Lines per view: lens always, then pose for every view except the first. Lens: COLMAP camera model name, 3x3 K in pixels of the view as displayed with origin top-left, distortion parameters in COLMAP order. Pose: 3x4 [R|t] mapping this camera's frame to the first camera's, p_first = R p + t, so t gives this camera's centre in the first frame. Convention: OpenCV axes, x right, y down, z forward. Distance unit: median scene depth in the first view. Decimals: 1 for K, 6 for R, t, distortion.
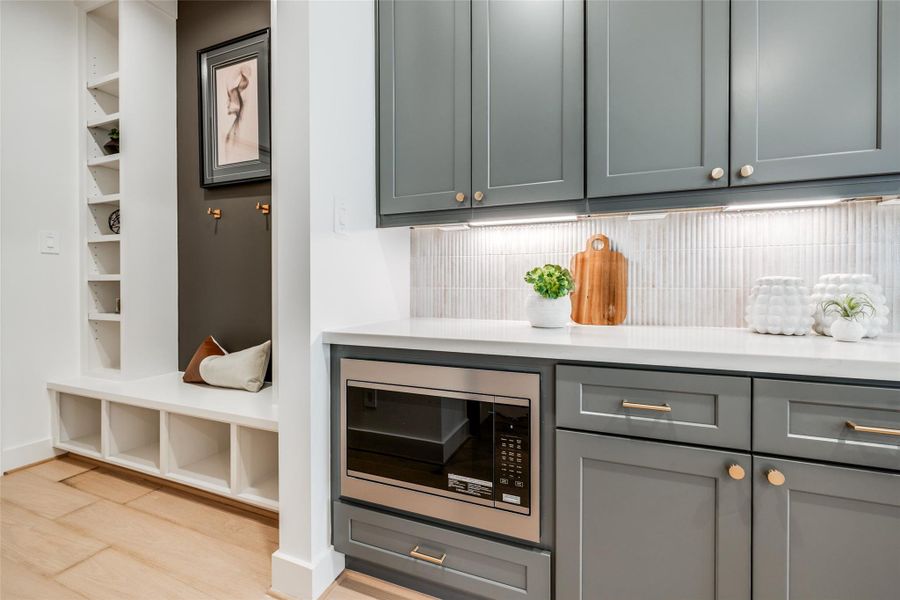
lens RADIAL K [[384.5, 0, 447.9], [0, 384.5, 293.8], [0, 0, 1]] dist [0.019509, 0.000190]
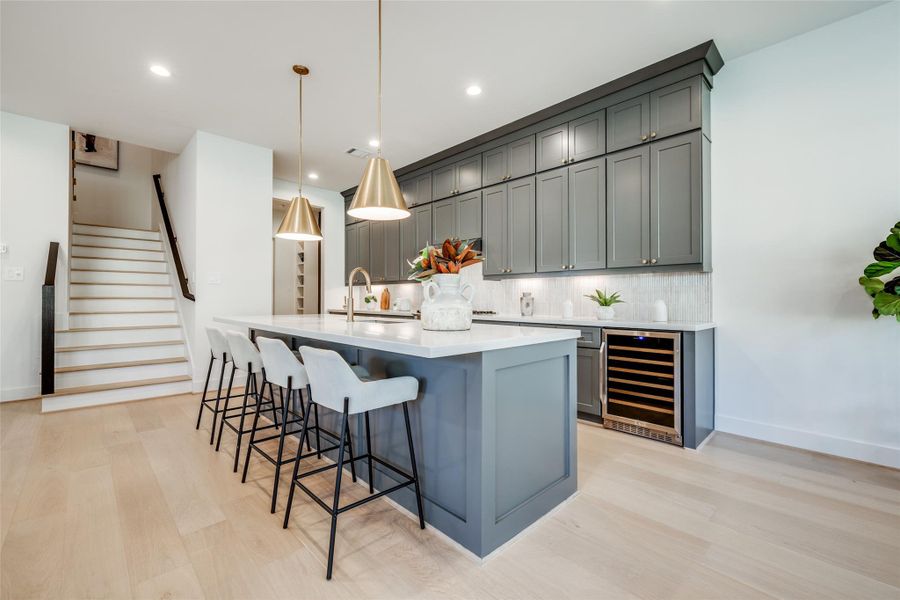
lens RADIAL K [[376.8, 0, 452.9], [0, 376.8, 296.5], [0, 0, 1]] dist [-0.002517, -0.000486]
pose [[0.924189, 0.002200, -0.381930, 2.613335], [-0.013415, 0.999553, -0.026704, 0.037108], [0.381700, 0.029804, 0.923806, -2.490119]]
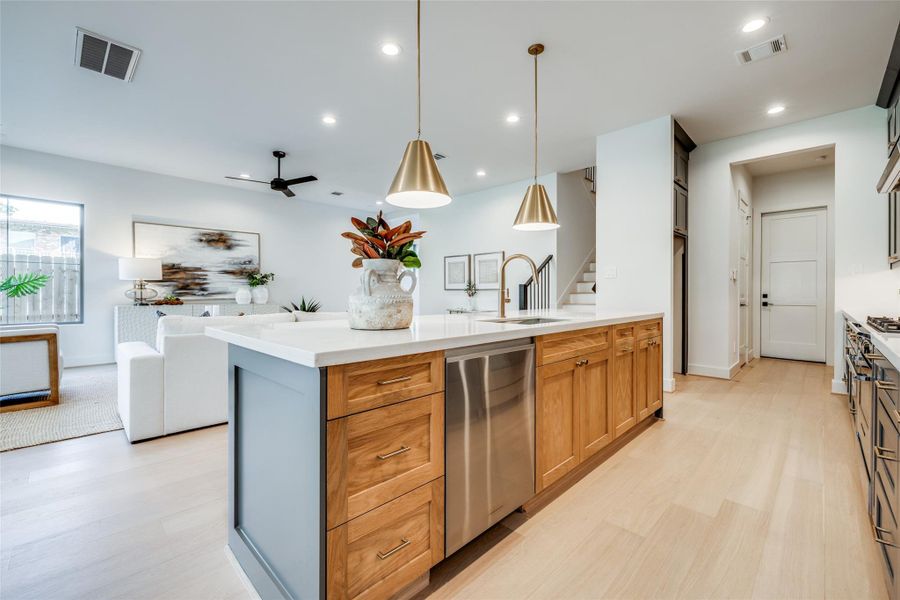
lens RADIAL K [[376.8, 0, 452.9], [0, 376.8, 296.5], [0, 0, 1]] dist [-0.002517, -0.000486]
pose [[-0.370212, 0.010410, -0.928889, 3.028087], [-0.021519, 0.999573, 0.019779, 0.003287], [0.928698, 0.027311, -0.369830, -0.647458]]
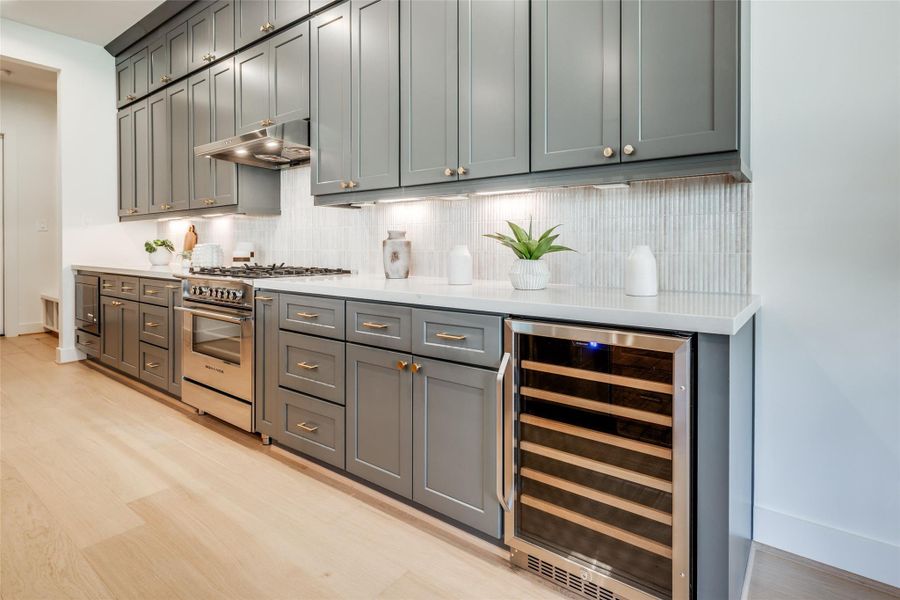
lens RADIAL K [[438.2, 0, 525.7], [0, 438.2, 252.3], [0, 0, 1]] dist [0.000643, 0.000310]
pose [[0.985380, 0.007531, -0.170205, 2.777878], [-0.009844, 0.999870, -0.012751, 0.018748], [0.170087, 0.014240, 0.985326, -1.226553]]
